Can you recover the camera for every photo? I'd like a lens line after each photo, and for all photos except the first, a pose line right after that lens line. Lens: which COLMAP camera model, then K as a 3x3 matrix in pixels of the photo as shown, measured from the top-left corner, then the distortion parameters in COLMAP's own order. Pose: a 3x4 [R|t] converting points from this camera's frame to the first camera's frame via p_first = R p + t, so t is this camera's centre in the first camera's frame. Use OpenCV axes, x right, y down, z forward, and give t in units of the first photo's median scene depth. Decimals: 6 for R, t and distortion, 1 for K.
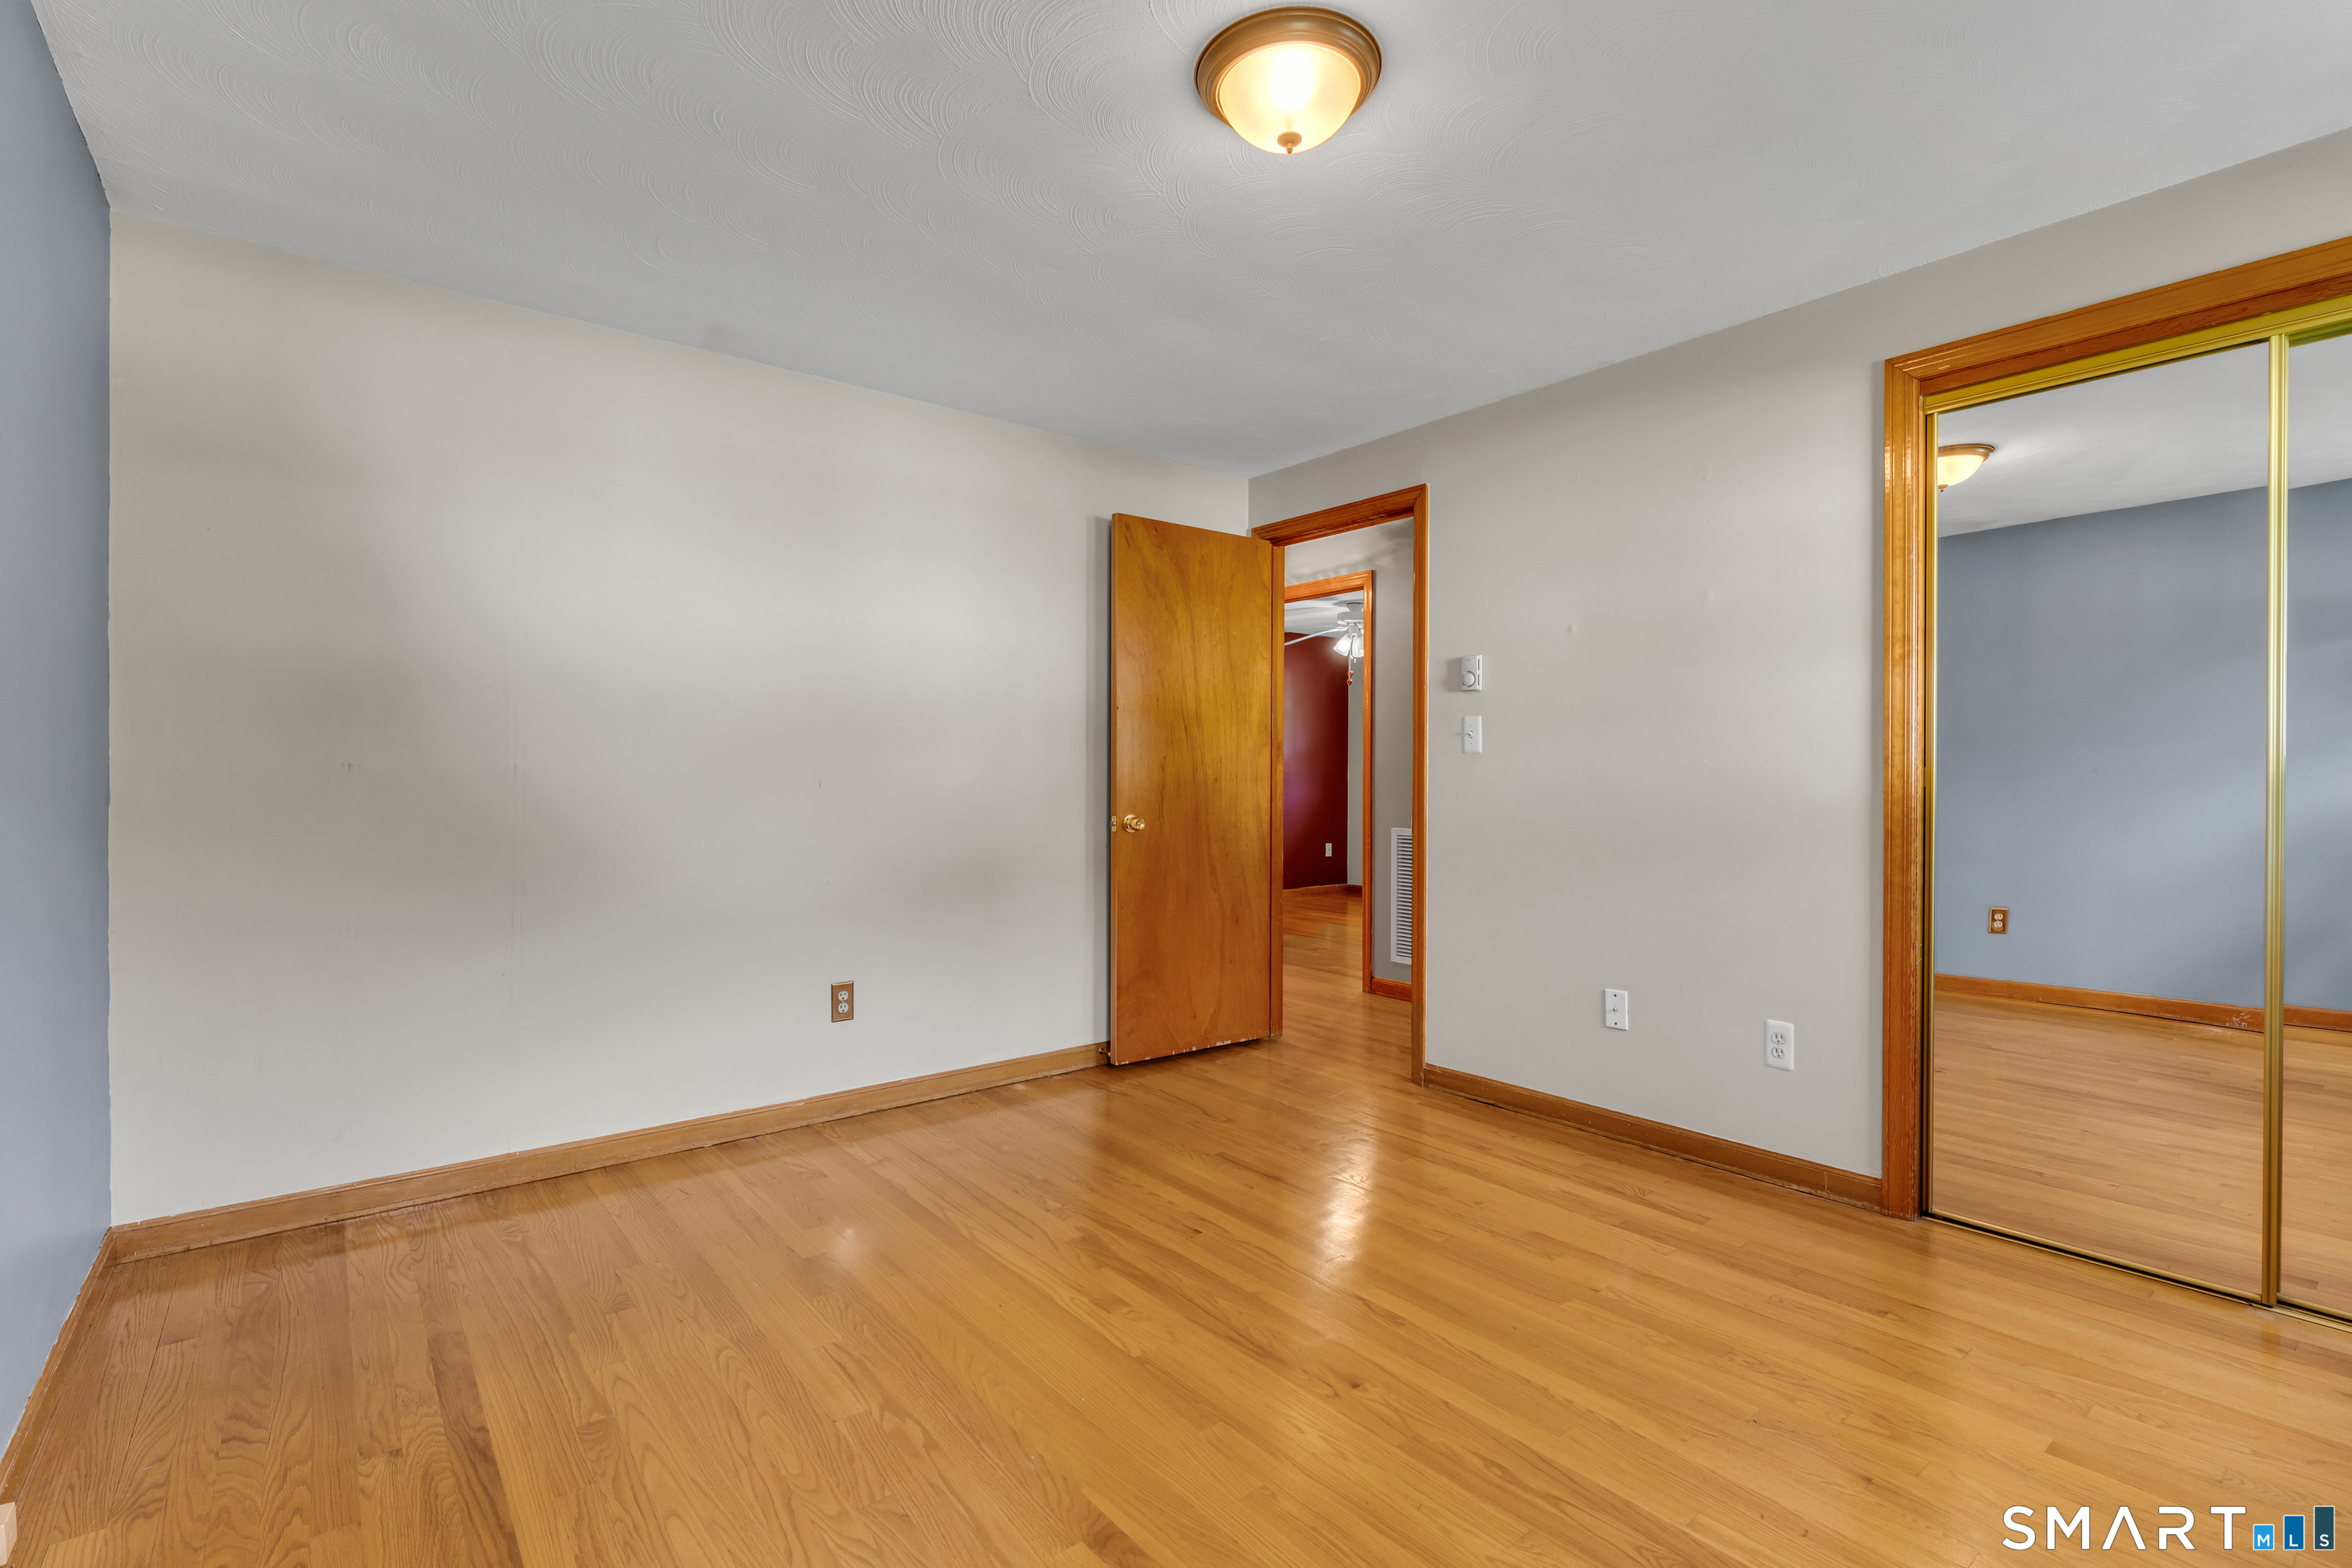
lens RADIAL K [[1098.6, 0, 1167.1], [0, 1098.6, 772.9], [0, 0, 1]] dist [-0.000602, -0.000274]
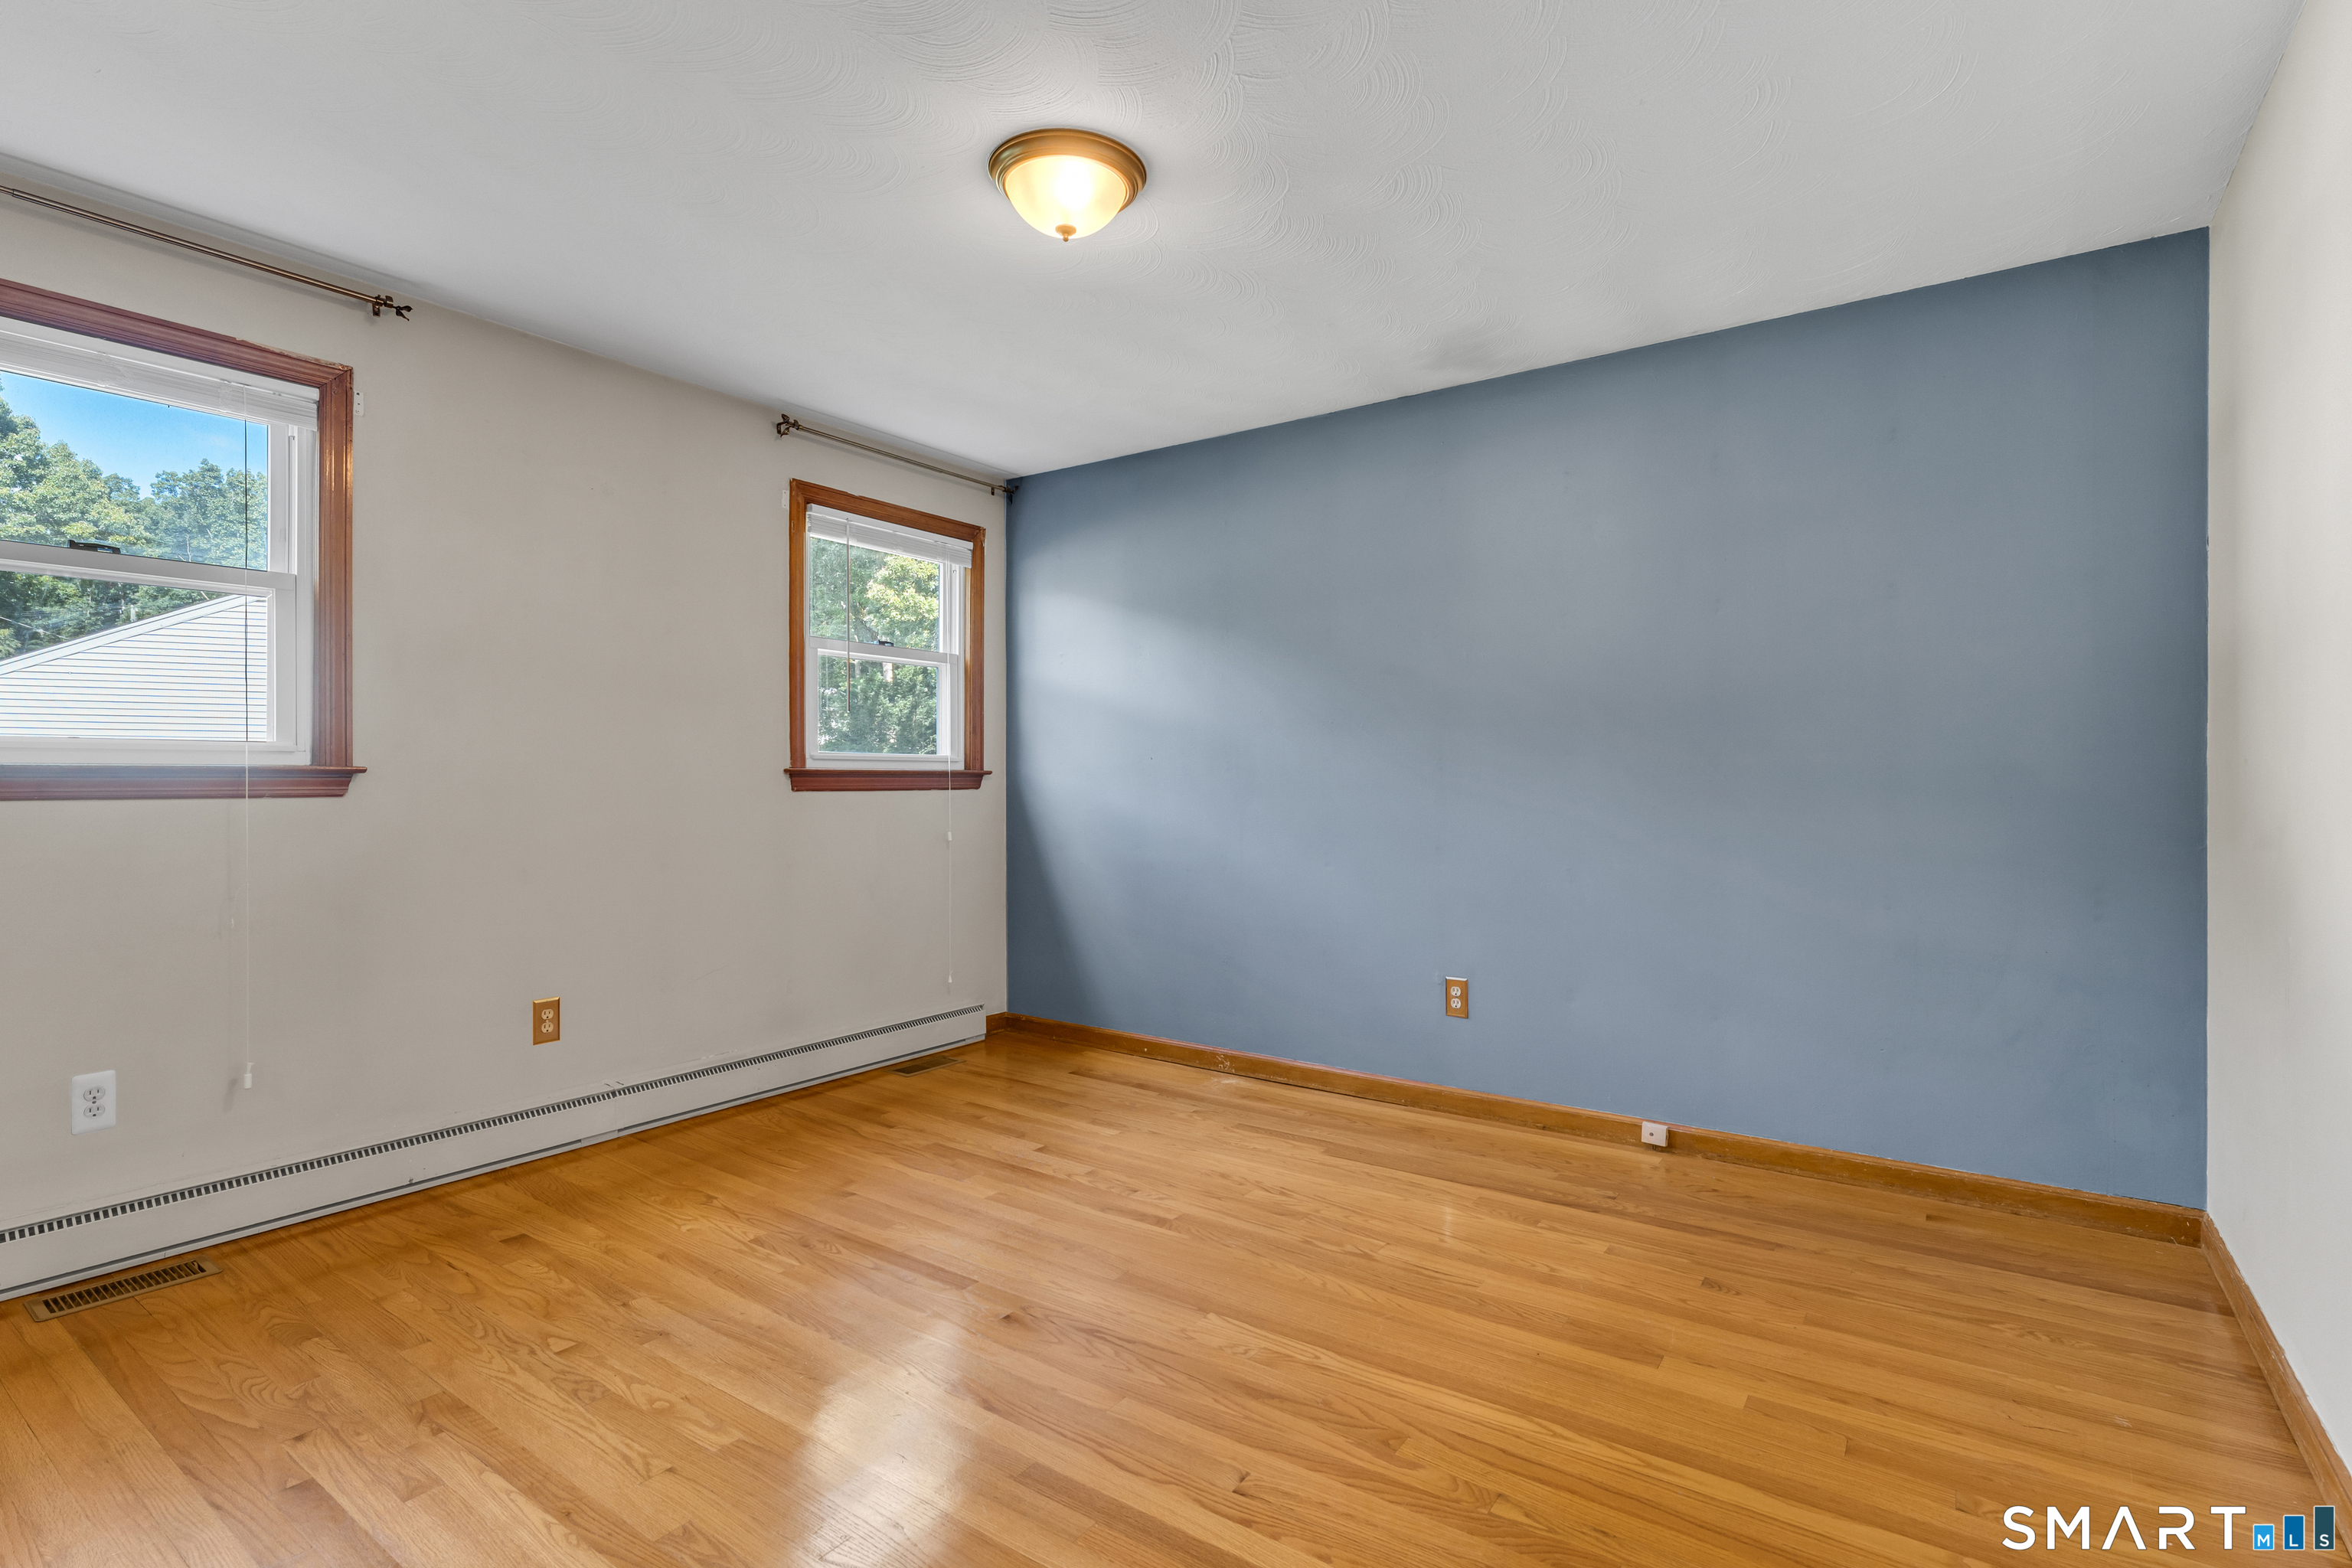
lens RADIAL K [[1098.6, 0, 1167.1], [0, 1098.6, 772.9], [0, 0, 1]] dist [-0.000602, -0.000274]
pose [[-0.961095, -0.002716, -0.276206, 0.301345], [-0.002068, 0.999994, -0.002636, 0.005784], [0.276211, -0.001962, -0.961095, 1.969449]]
